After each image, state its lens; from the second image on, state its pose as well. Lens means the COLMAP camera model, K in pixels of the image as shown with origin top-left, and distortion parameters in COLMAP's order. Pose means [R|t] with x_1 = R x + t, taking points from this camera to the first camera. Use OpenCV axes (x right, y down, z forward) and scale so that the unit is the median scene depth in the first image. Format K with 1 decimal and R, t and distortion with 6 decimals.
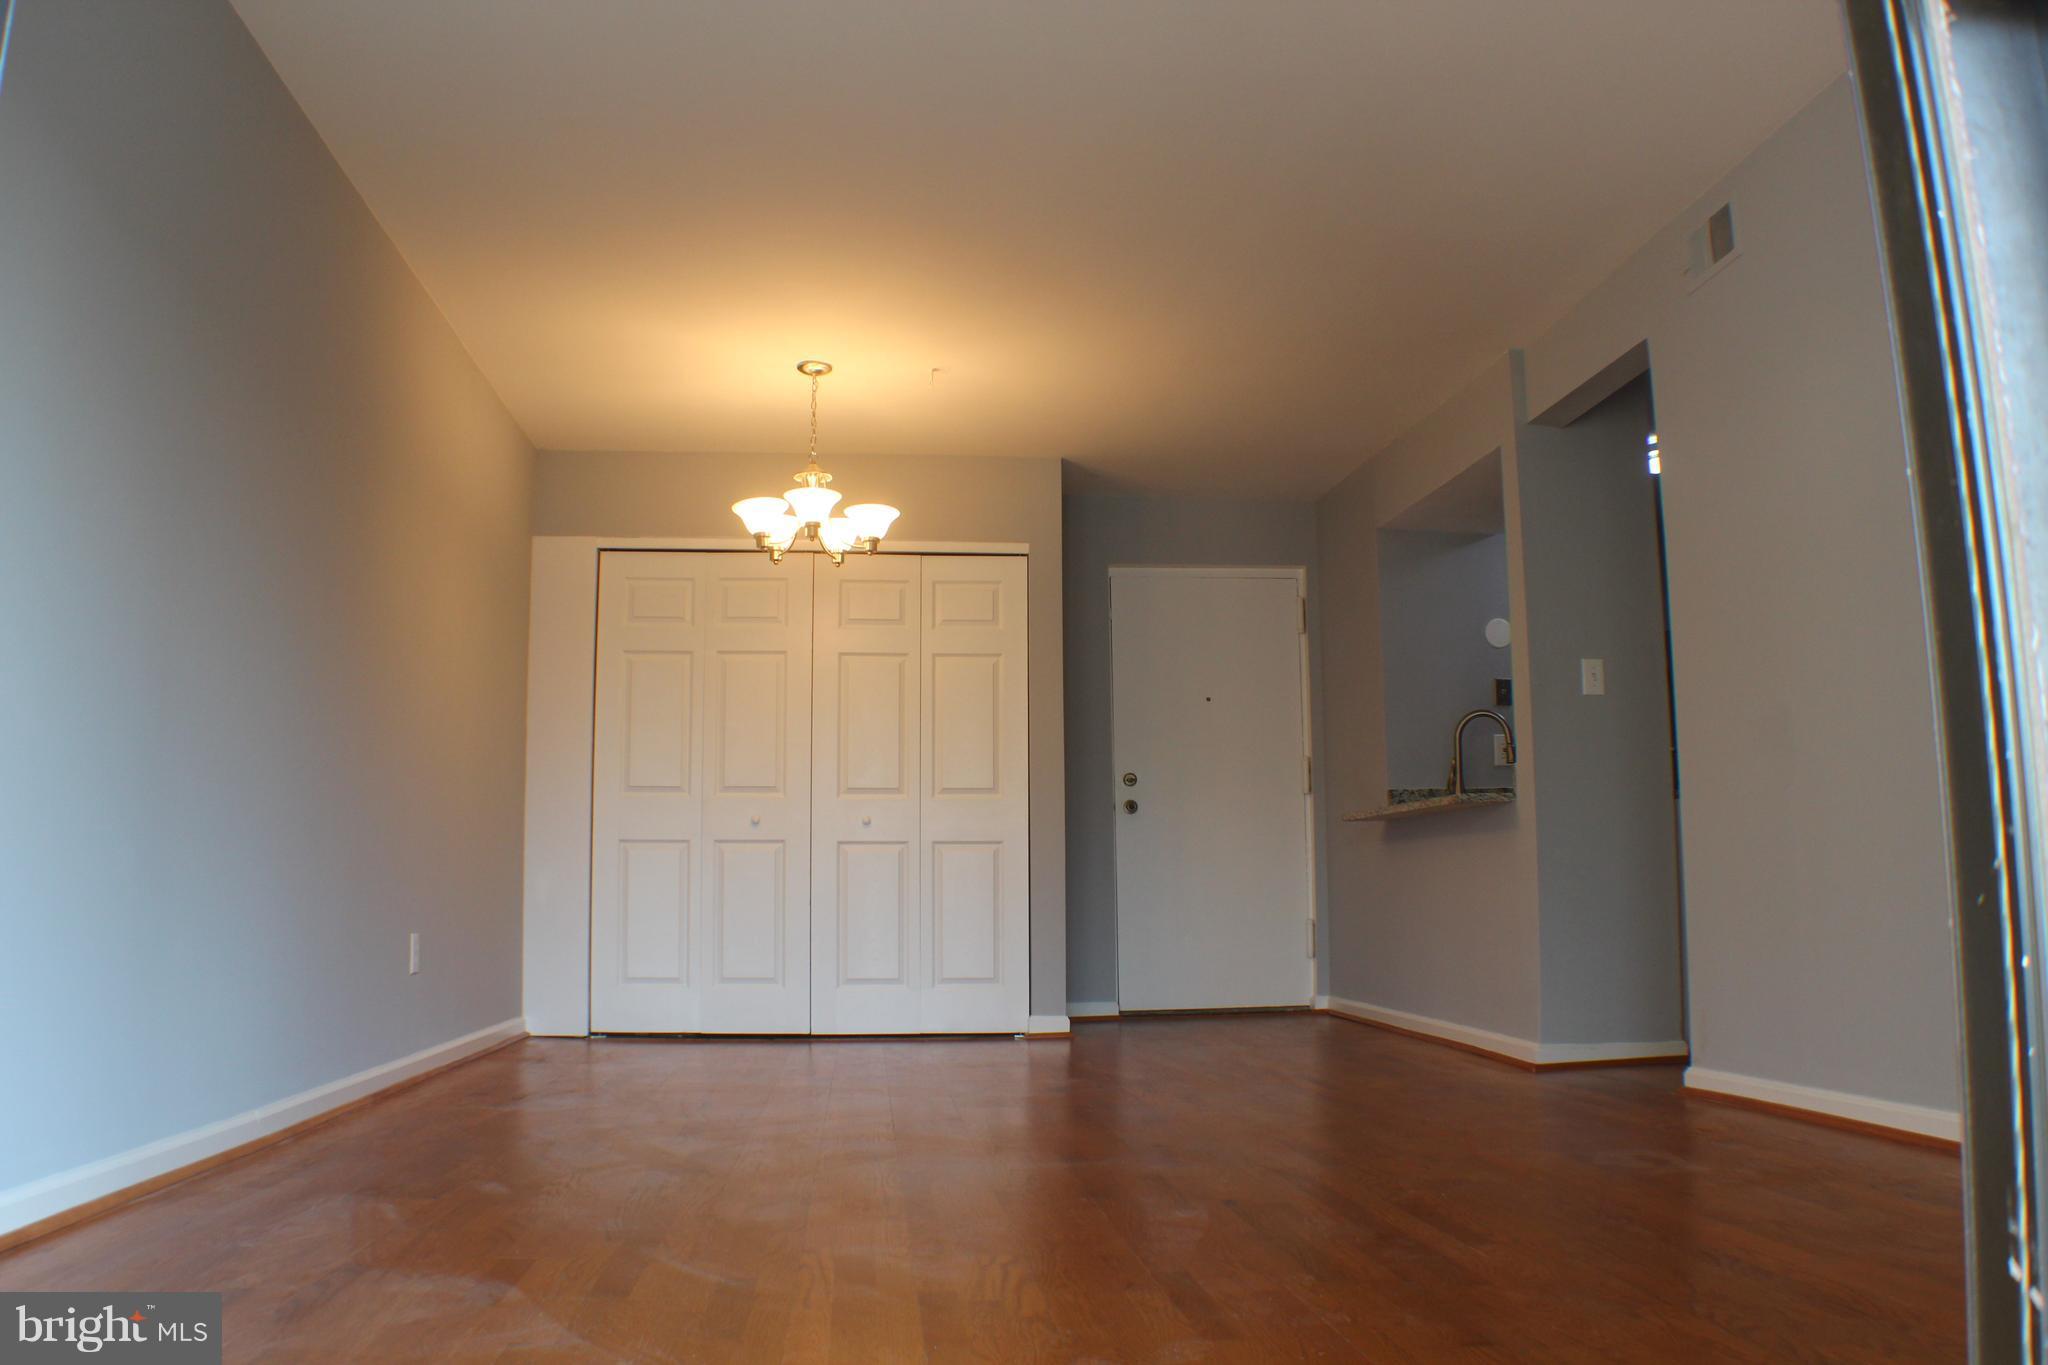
lens RADIAL K [[1685.4, 0, 1022.1], [0, 1685.4, 711.2], [0, 0, 1]] dist [-0.163321, 0.003998]
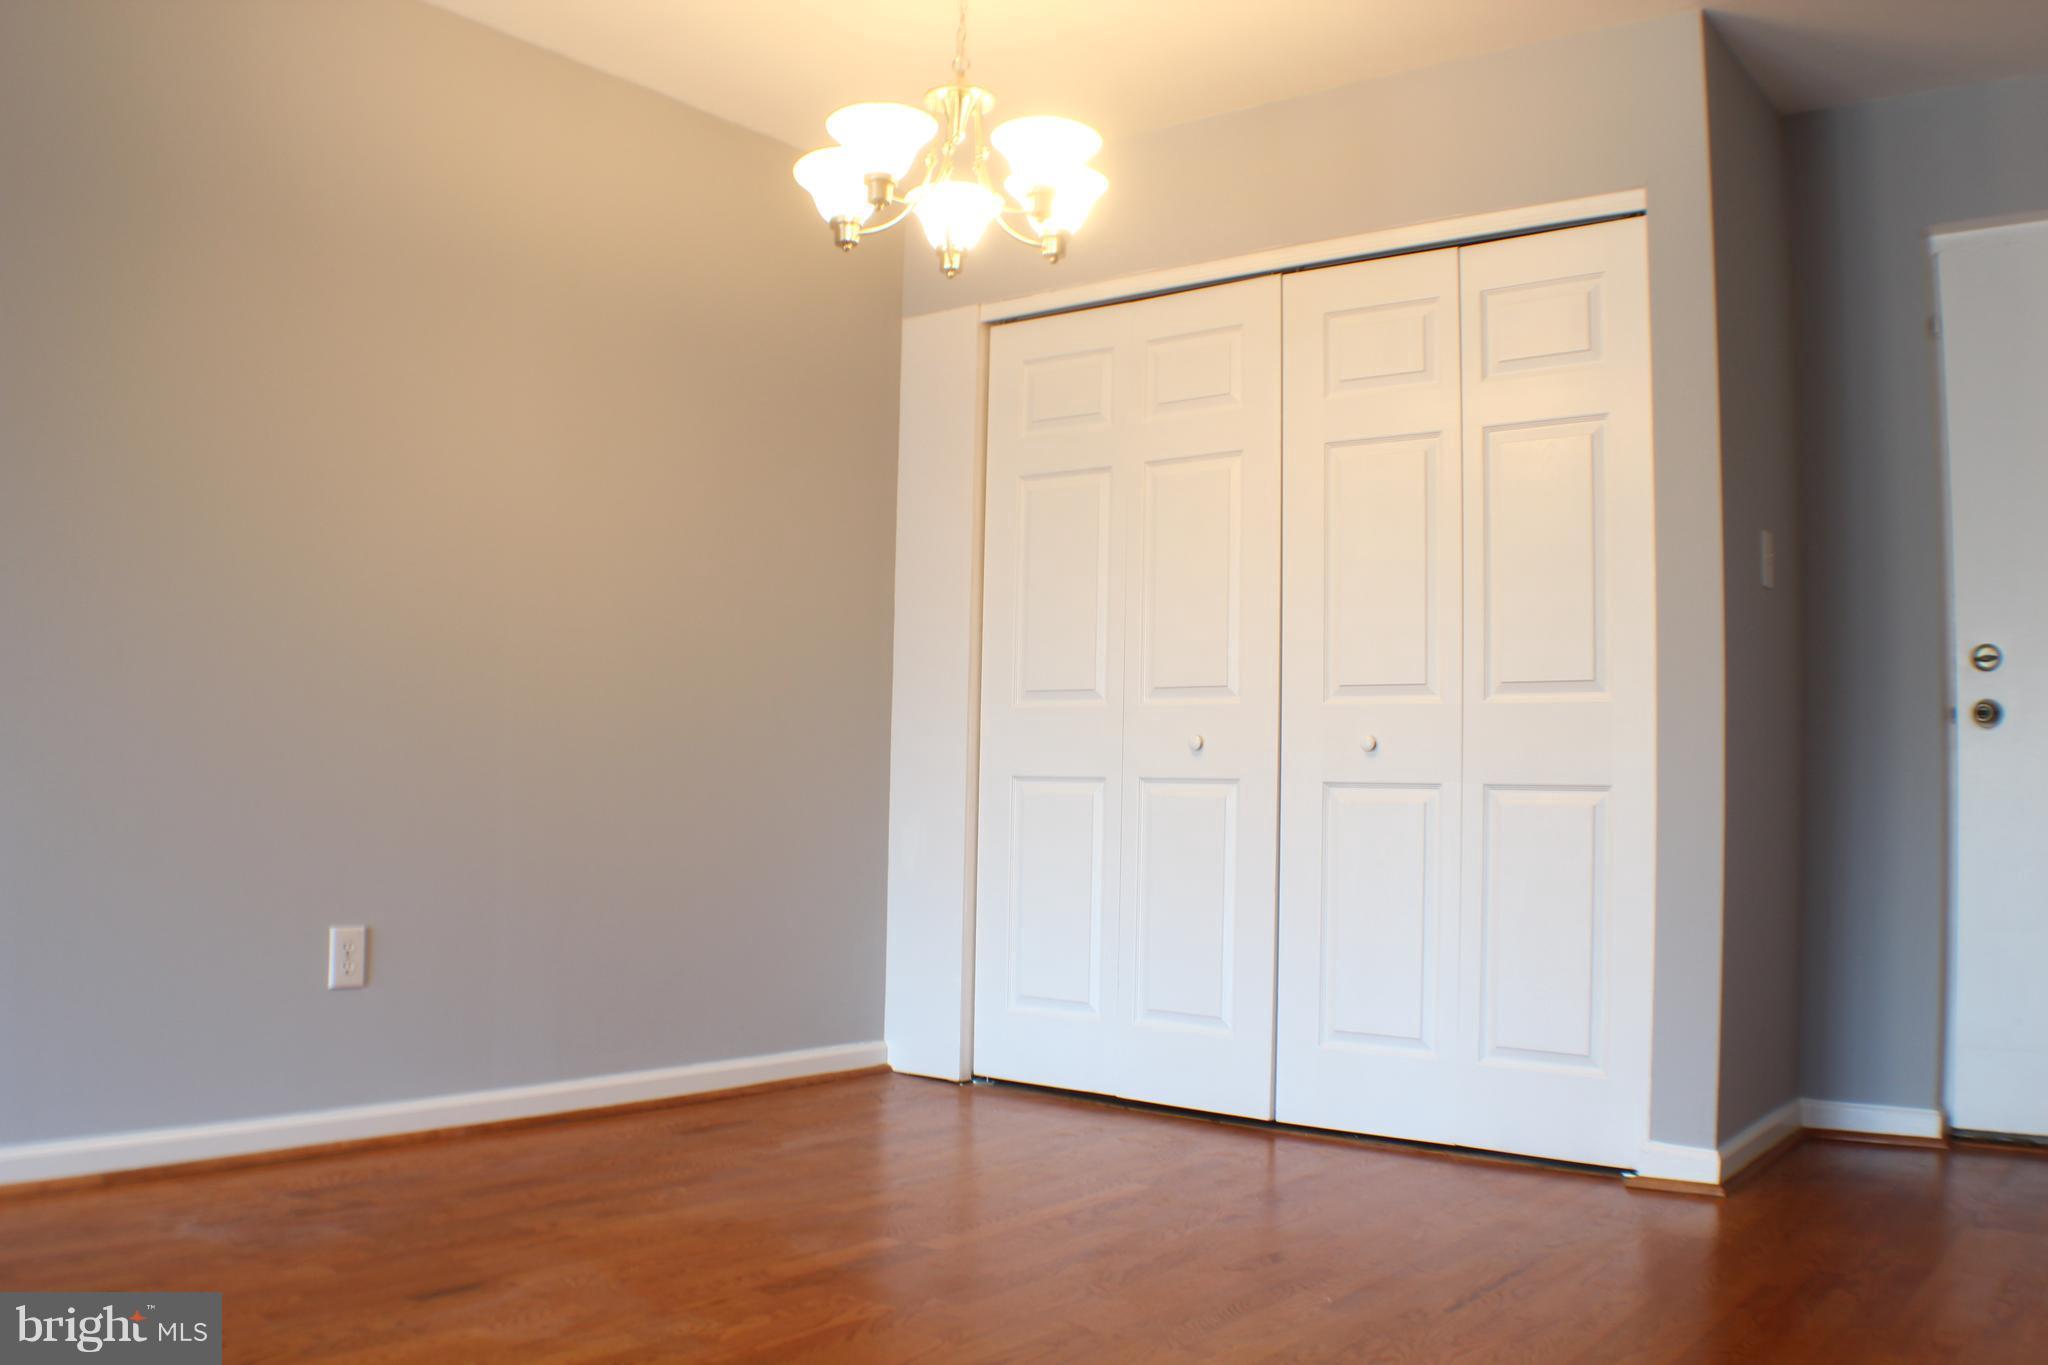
lens RADIAL K [[1786.3, 0, 1024.0], [0, 1786.3, 682.5], [0, 0, 1]] dist [-0.172109, -0.001084]
pose [[0.714356, -0.022624, -0.699416, 0.231248], [0.044326, 0.998933, 0.012961, 0.032715], [0.698377, -0.040261, 0.714597, 0.514779]]
